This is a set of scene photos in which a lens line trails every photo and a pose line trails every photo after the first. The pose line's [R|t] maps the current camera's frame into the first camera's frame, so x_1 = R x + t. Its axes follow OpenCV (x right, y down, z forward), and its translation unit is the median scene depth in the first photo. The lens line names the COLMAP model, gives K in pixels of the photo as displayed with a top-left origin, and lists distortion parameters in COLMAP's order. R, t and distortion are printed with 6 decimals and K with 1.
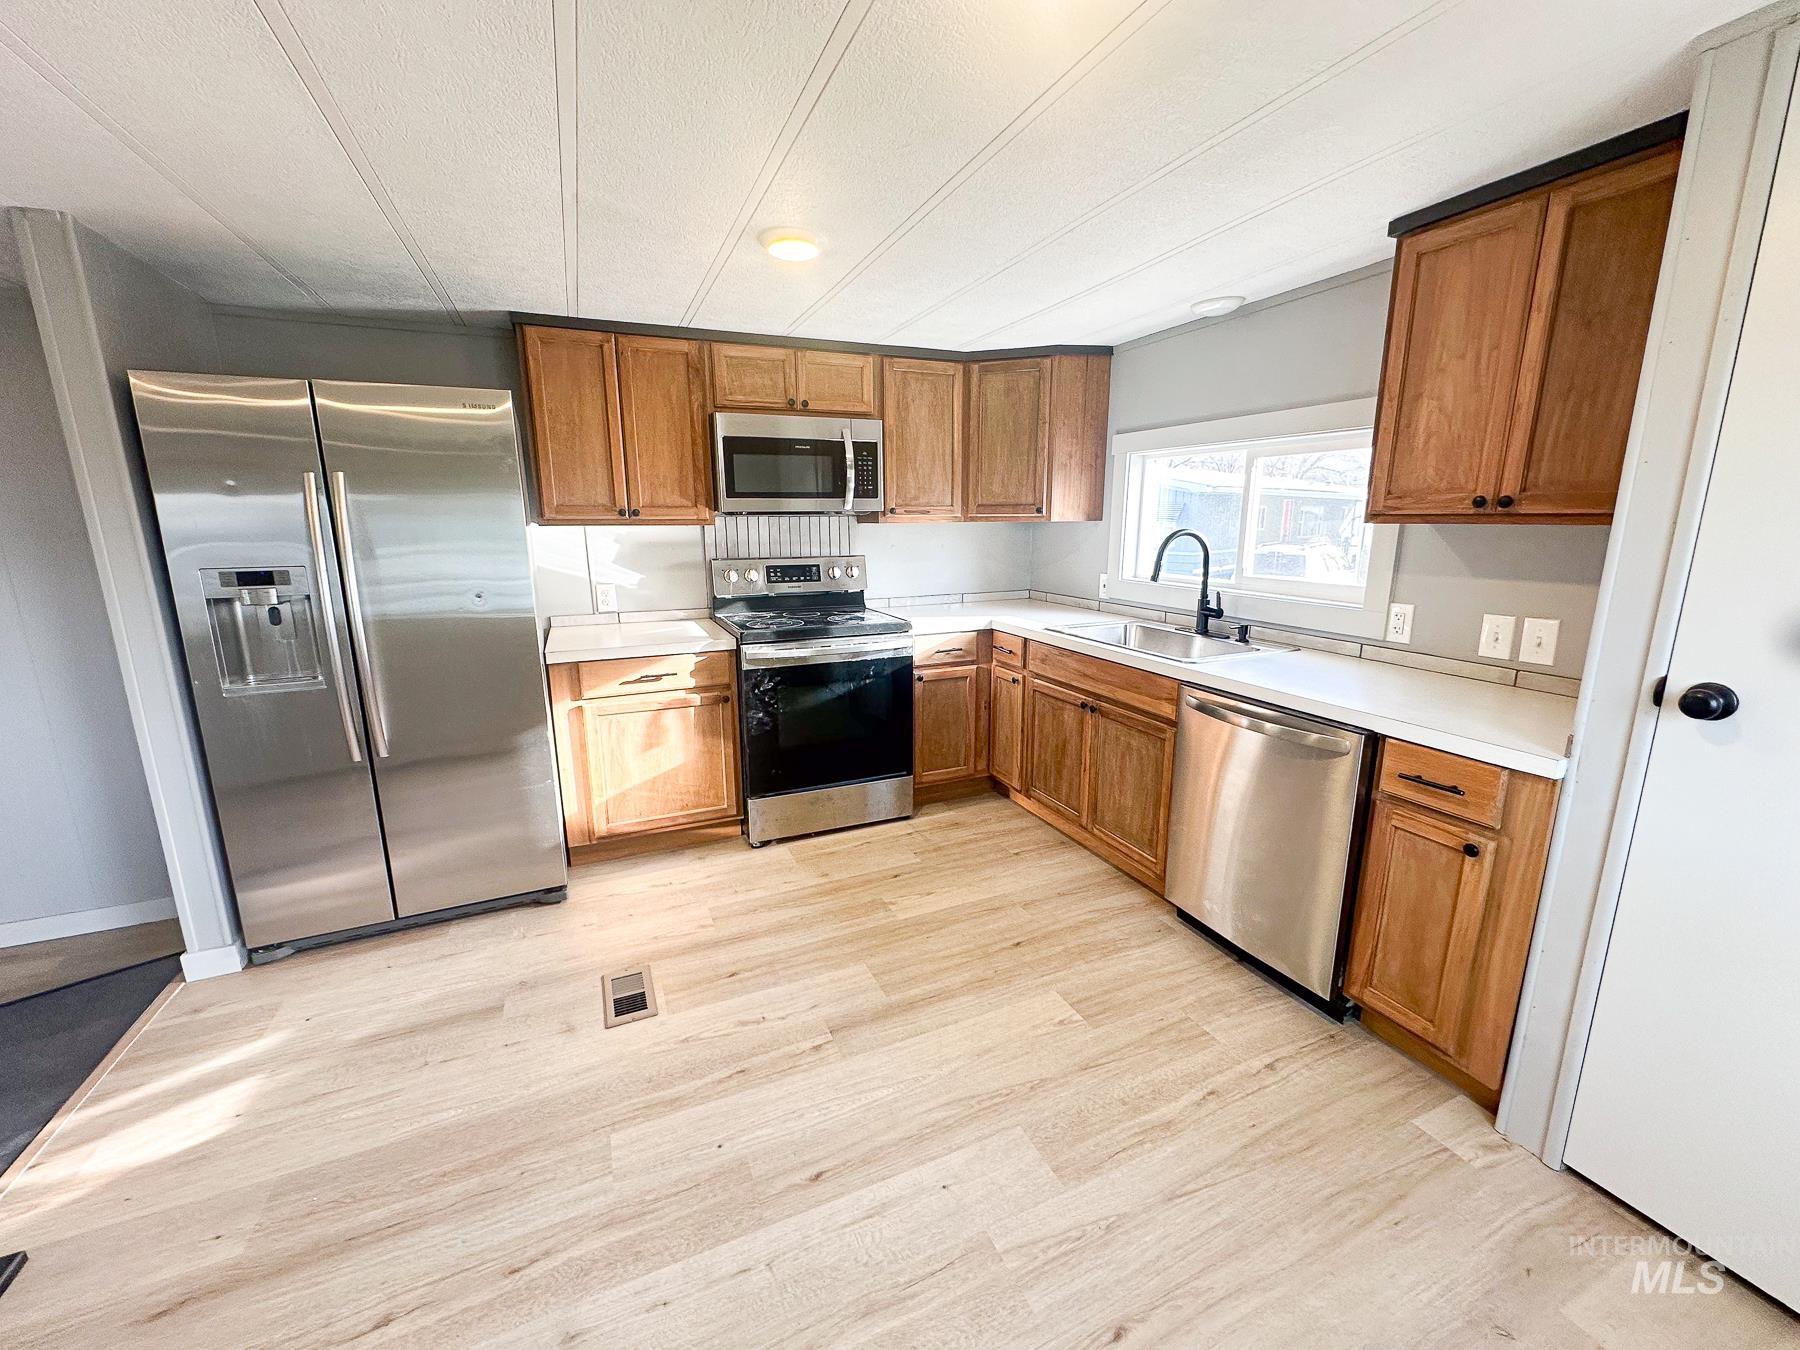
lens RADIAL K [[717.0, 0, 900.0], [0, 717.0, 675.0], [0, 0, 1]] dist [-0.002084, 0.000227]
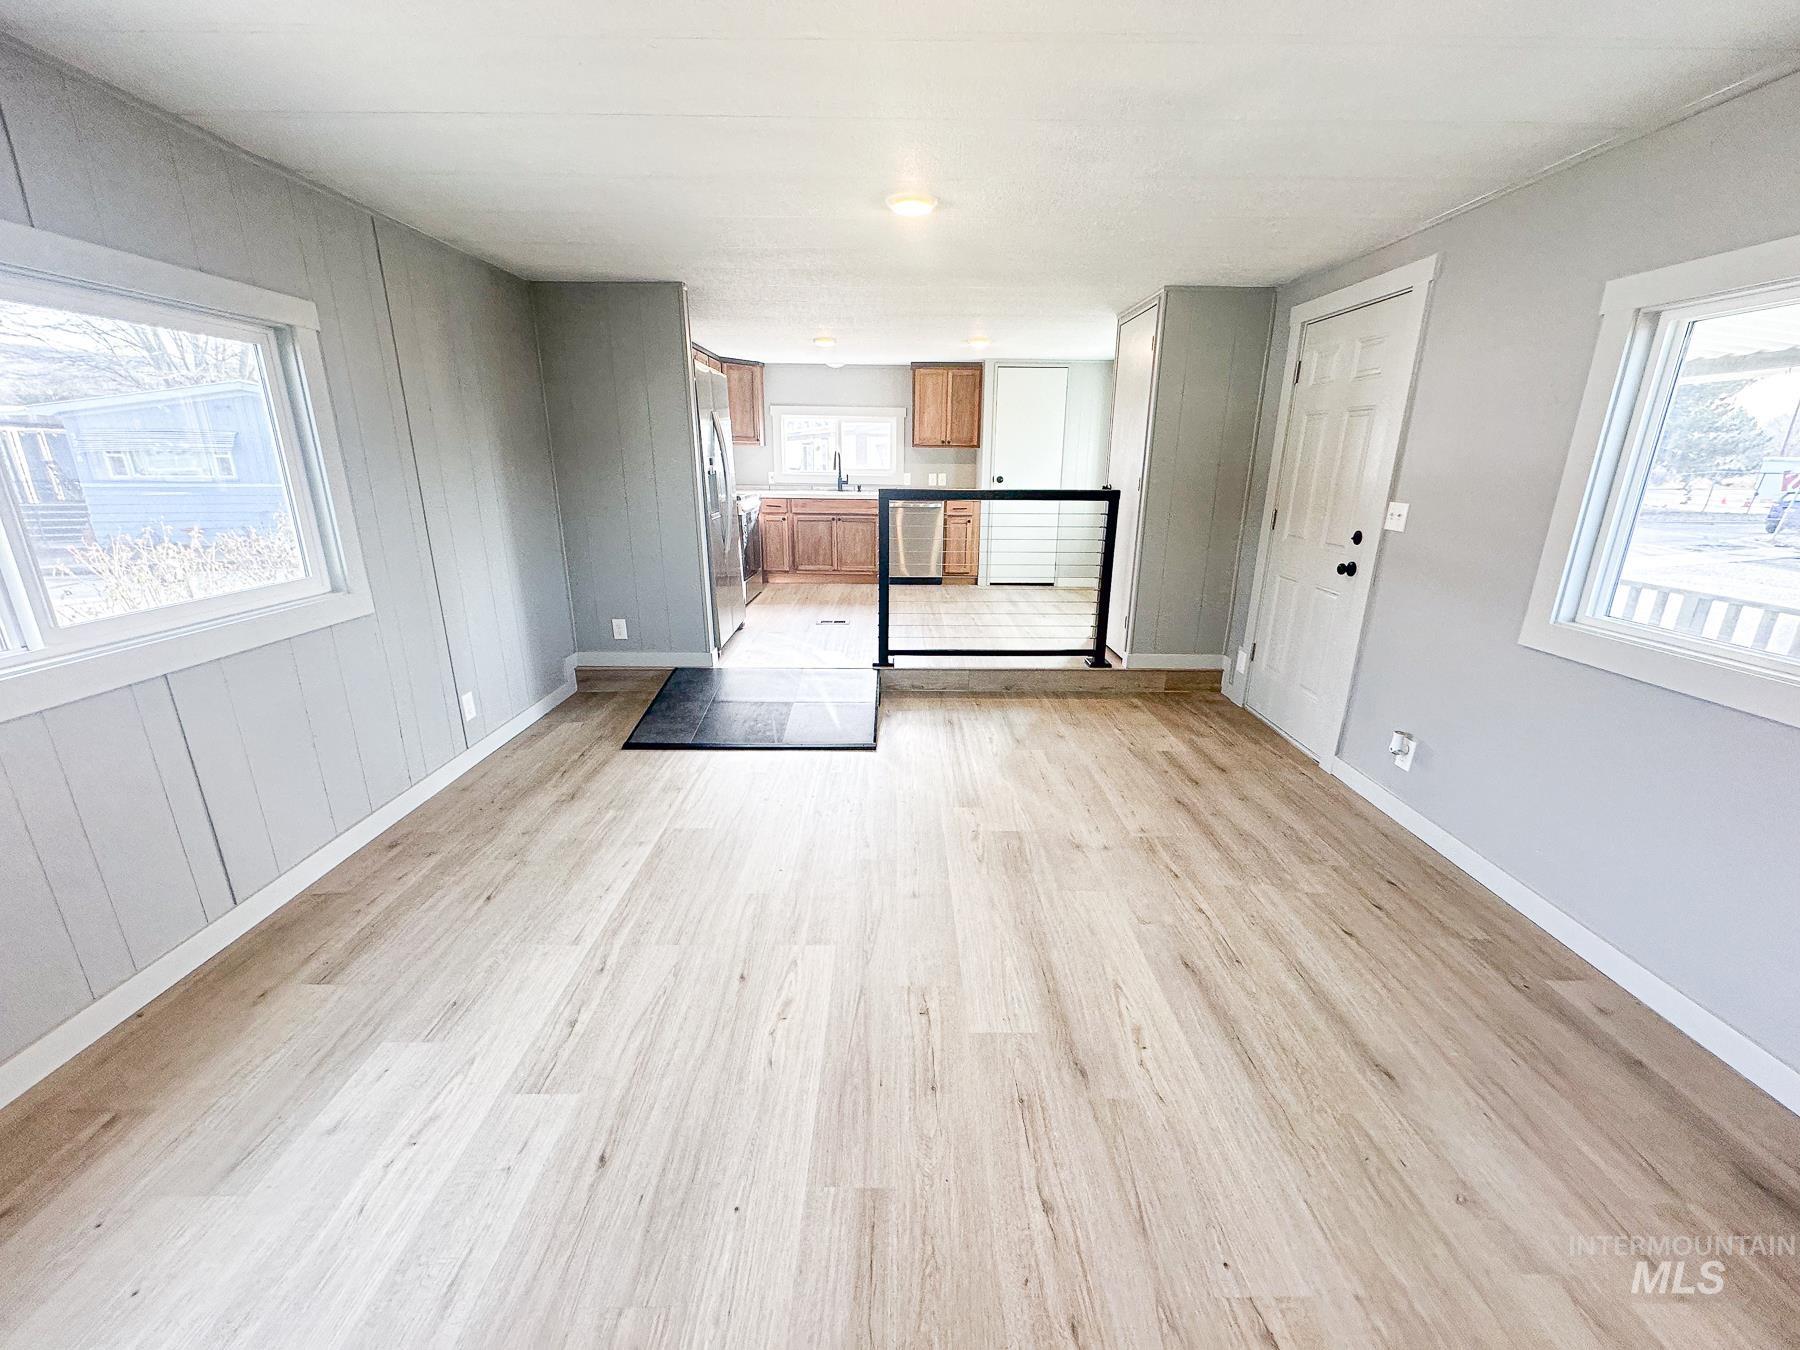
lens RADIAL K [[726.9, 0, 900.0], [0, 726.9, 675.0], [0, 0, 1]] dist [0.000444, -0.000105]
pose [[0.397904, -0.252635, 0.881957, -1.950416], [0.183463, 0.963831, 0.193317, 0.113357], [-0.898896, 0.084885, 0.429861, -0.266674]]
